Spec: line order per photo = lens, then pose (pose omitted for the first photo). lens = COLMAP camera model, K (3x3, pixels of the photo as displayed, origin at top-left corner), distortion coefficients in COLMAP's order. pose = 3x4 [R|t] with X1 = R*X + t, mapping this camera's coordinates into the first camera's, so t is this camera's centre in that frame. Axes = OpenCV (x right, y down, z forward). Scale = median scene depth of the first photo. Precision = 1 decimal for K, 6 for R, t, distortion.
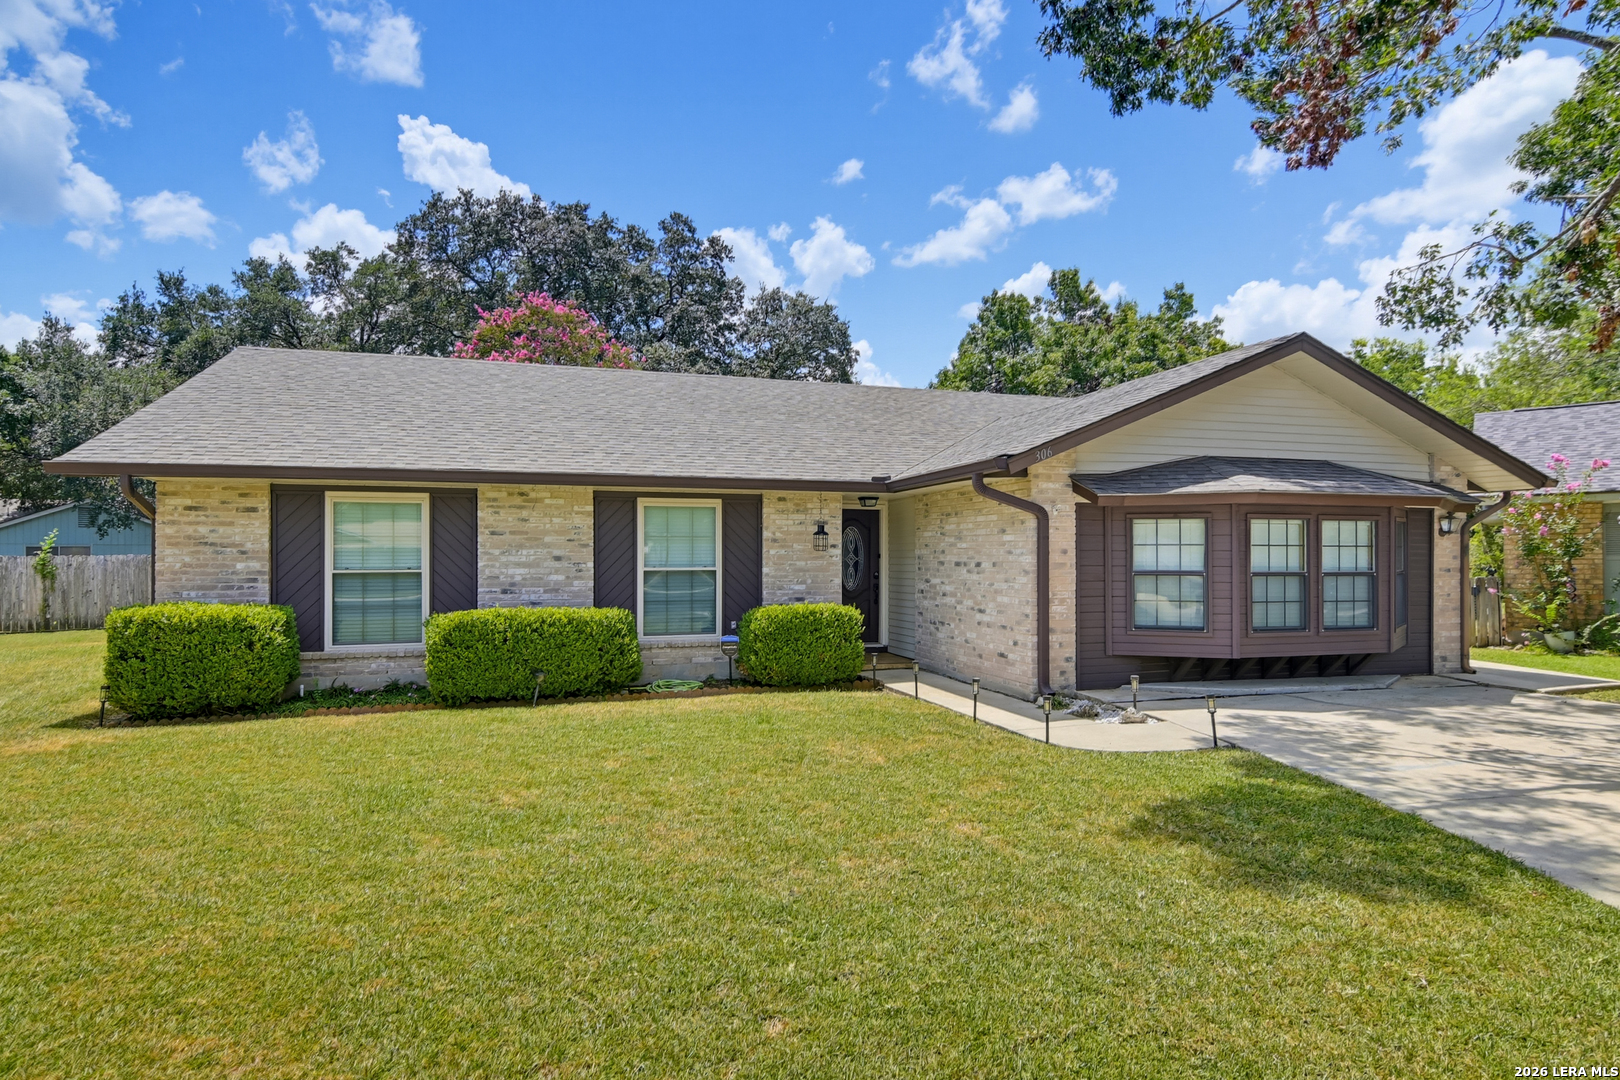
lens RADIAL K [[881.4, 0, 810.3], [0, 881.4, 556.9], [0, 0, 1]] dist [0.015931, 0.000255]
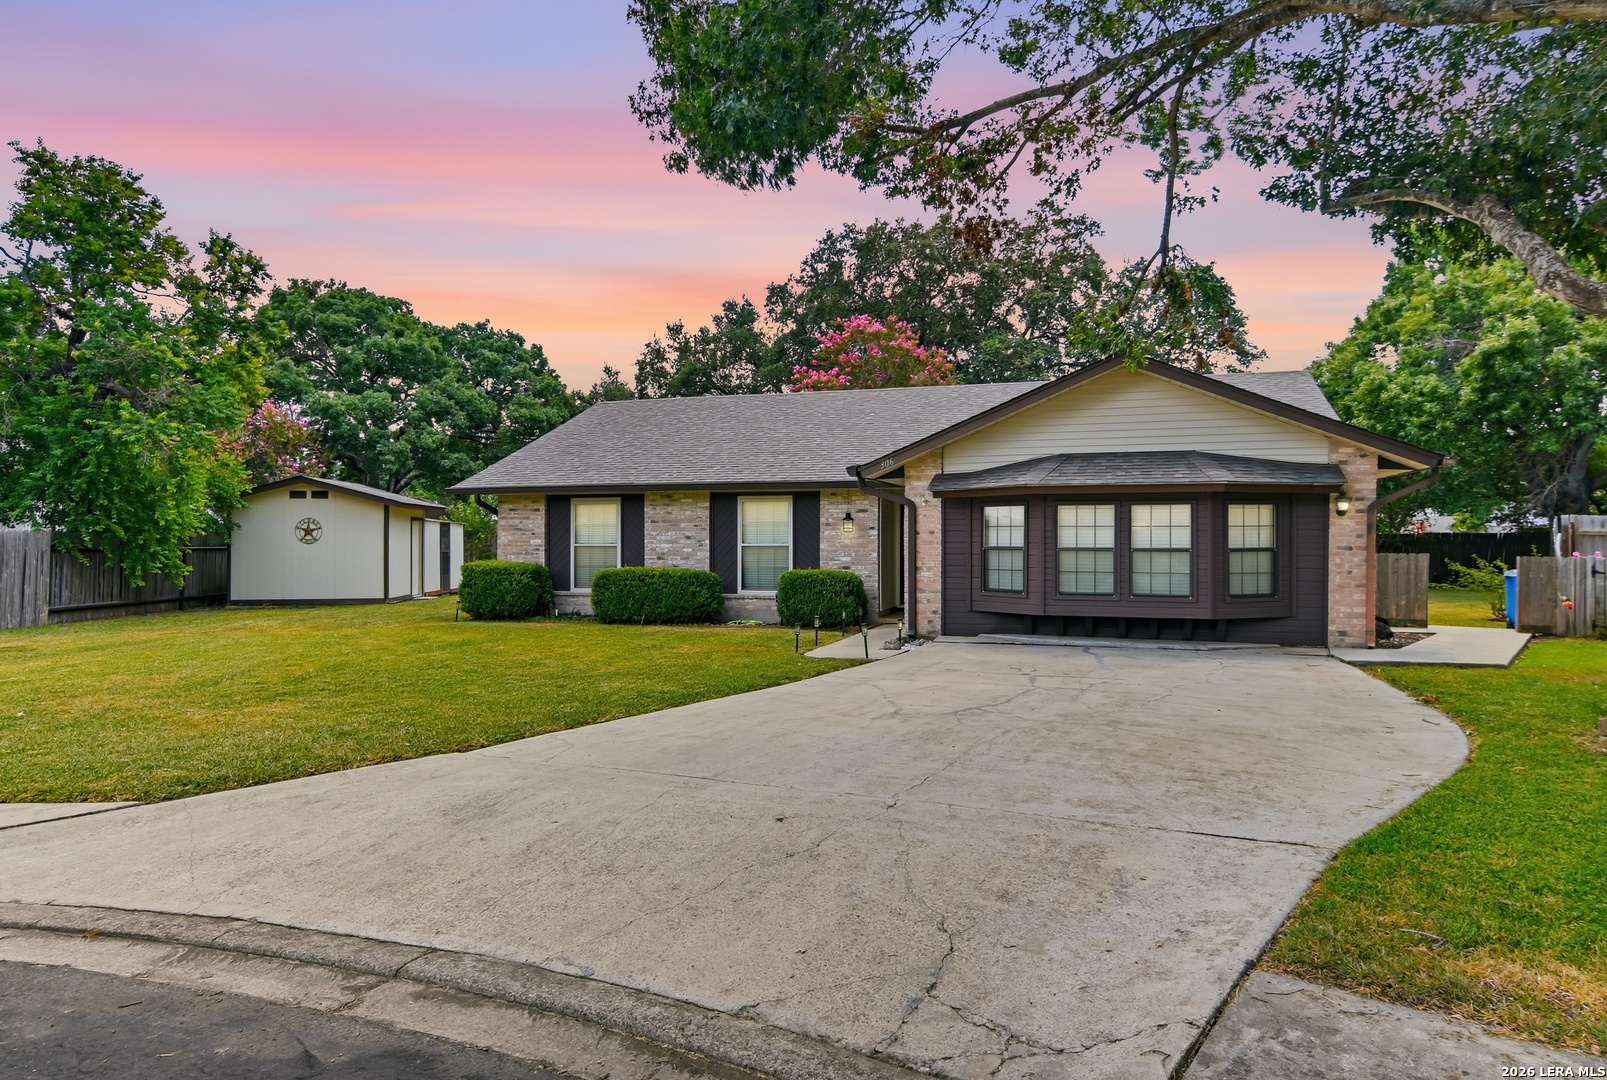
lens RADIAL K [[963.3, 0, 803.5], [0, 963.3, 540.0], [0, 0, 1]] dist [-0.000544, -0.000075]
pose [[0.832508, 0.001287, -0.554011, 0.824451], [0.000129, 0.999997, 0.002516, 0.001921], [0.554013, -0.002166, 0.832505, -0.296411]]
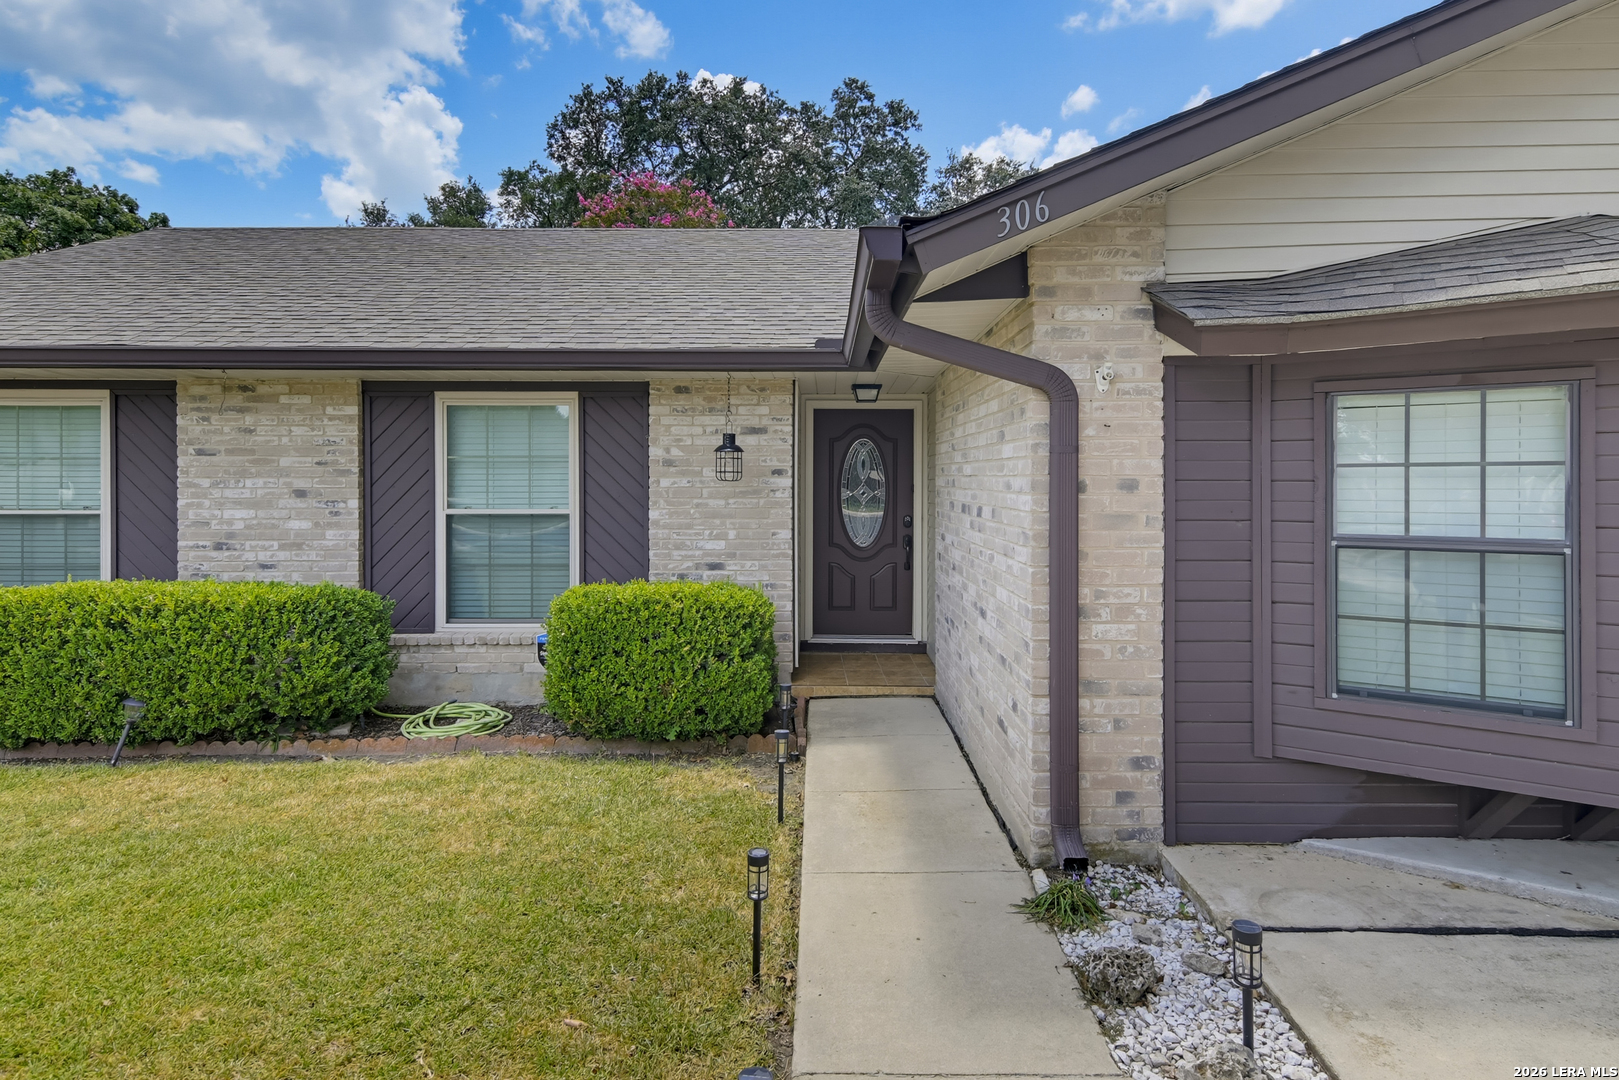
lens RADIAL K [[912.4, 0, 809.0], [0, 912.4, 488.1], [0, 0, 1]] dist [0.021164, -0.001243]
pose [[0.955588, 0.002678, -0.294695, 0.237764], [-0.001010, 0.999983, 0.005811, -0.005928], [0.294705, -0.005256, 0.955574, 0.501638]]
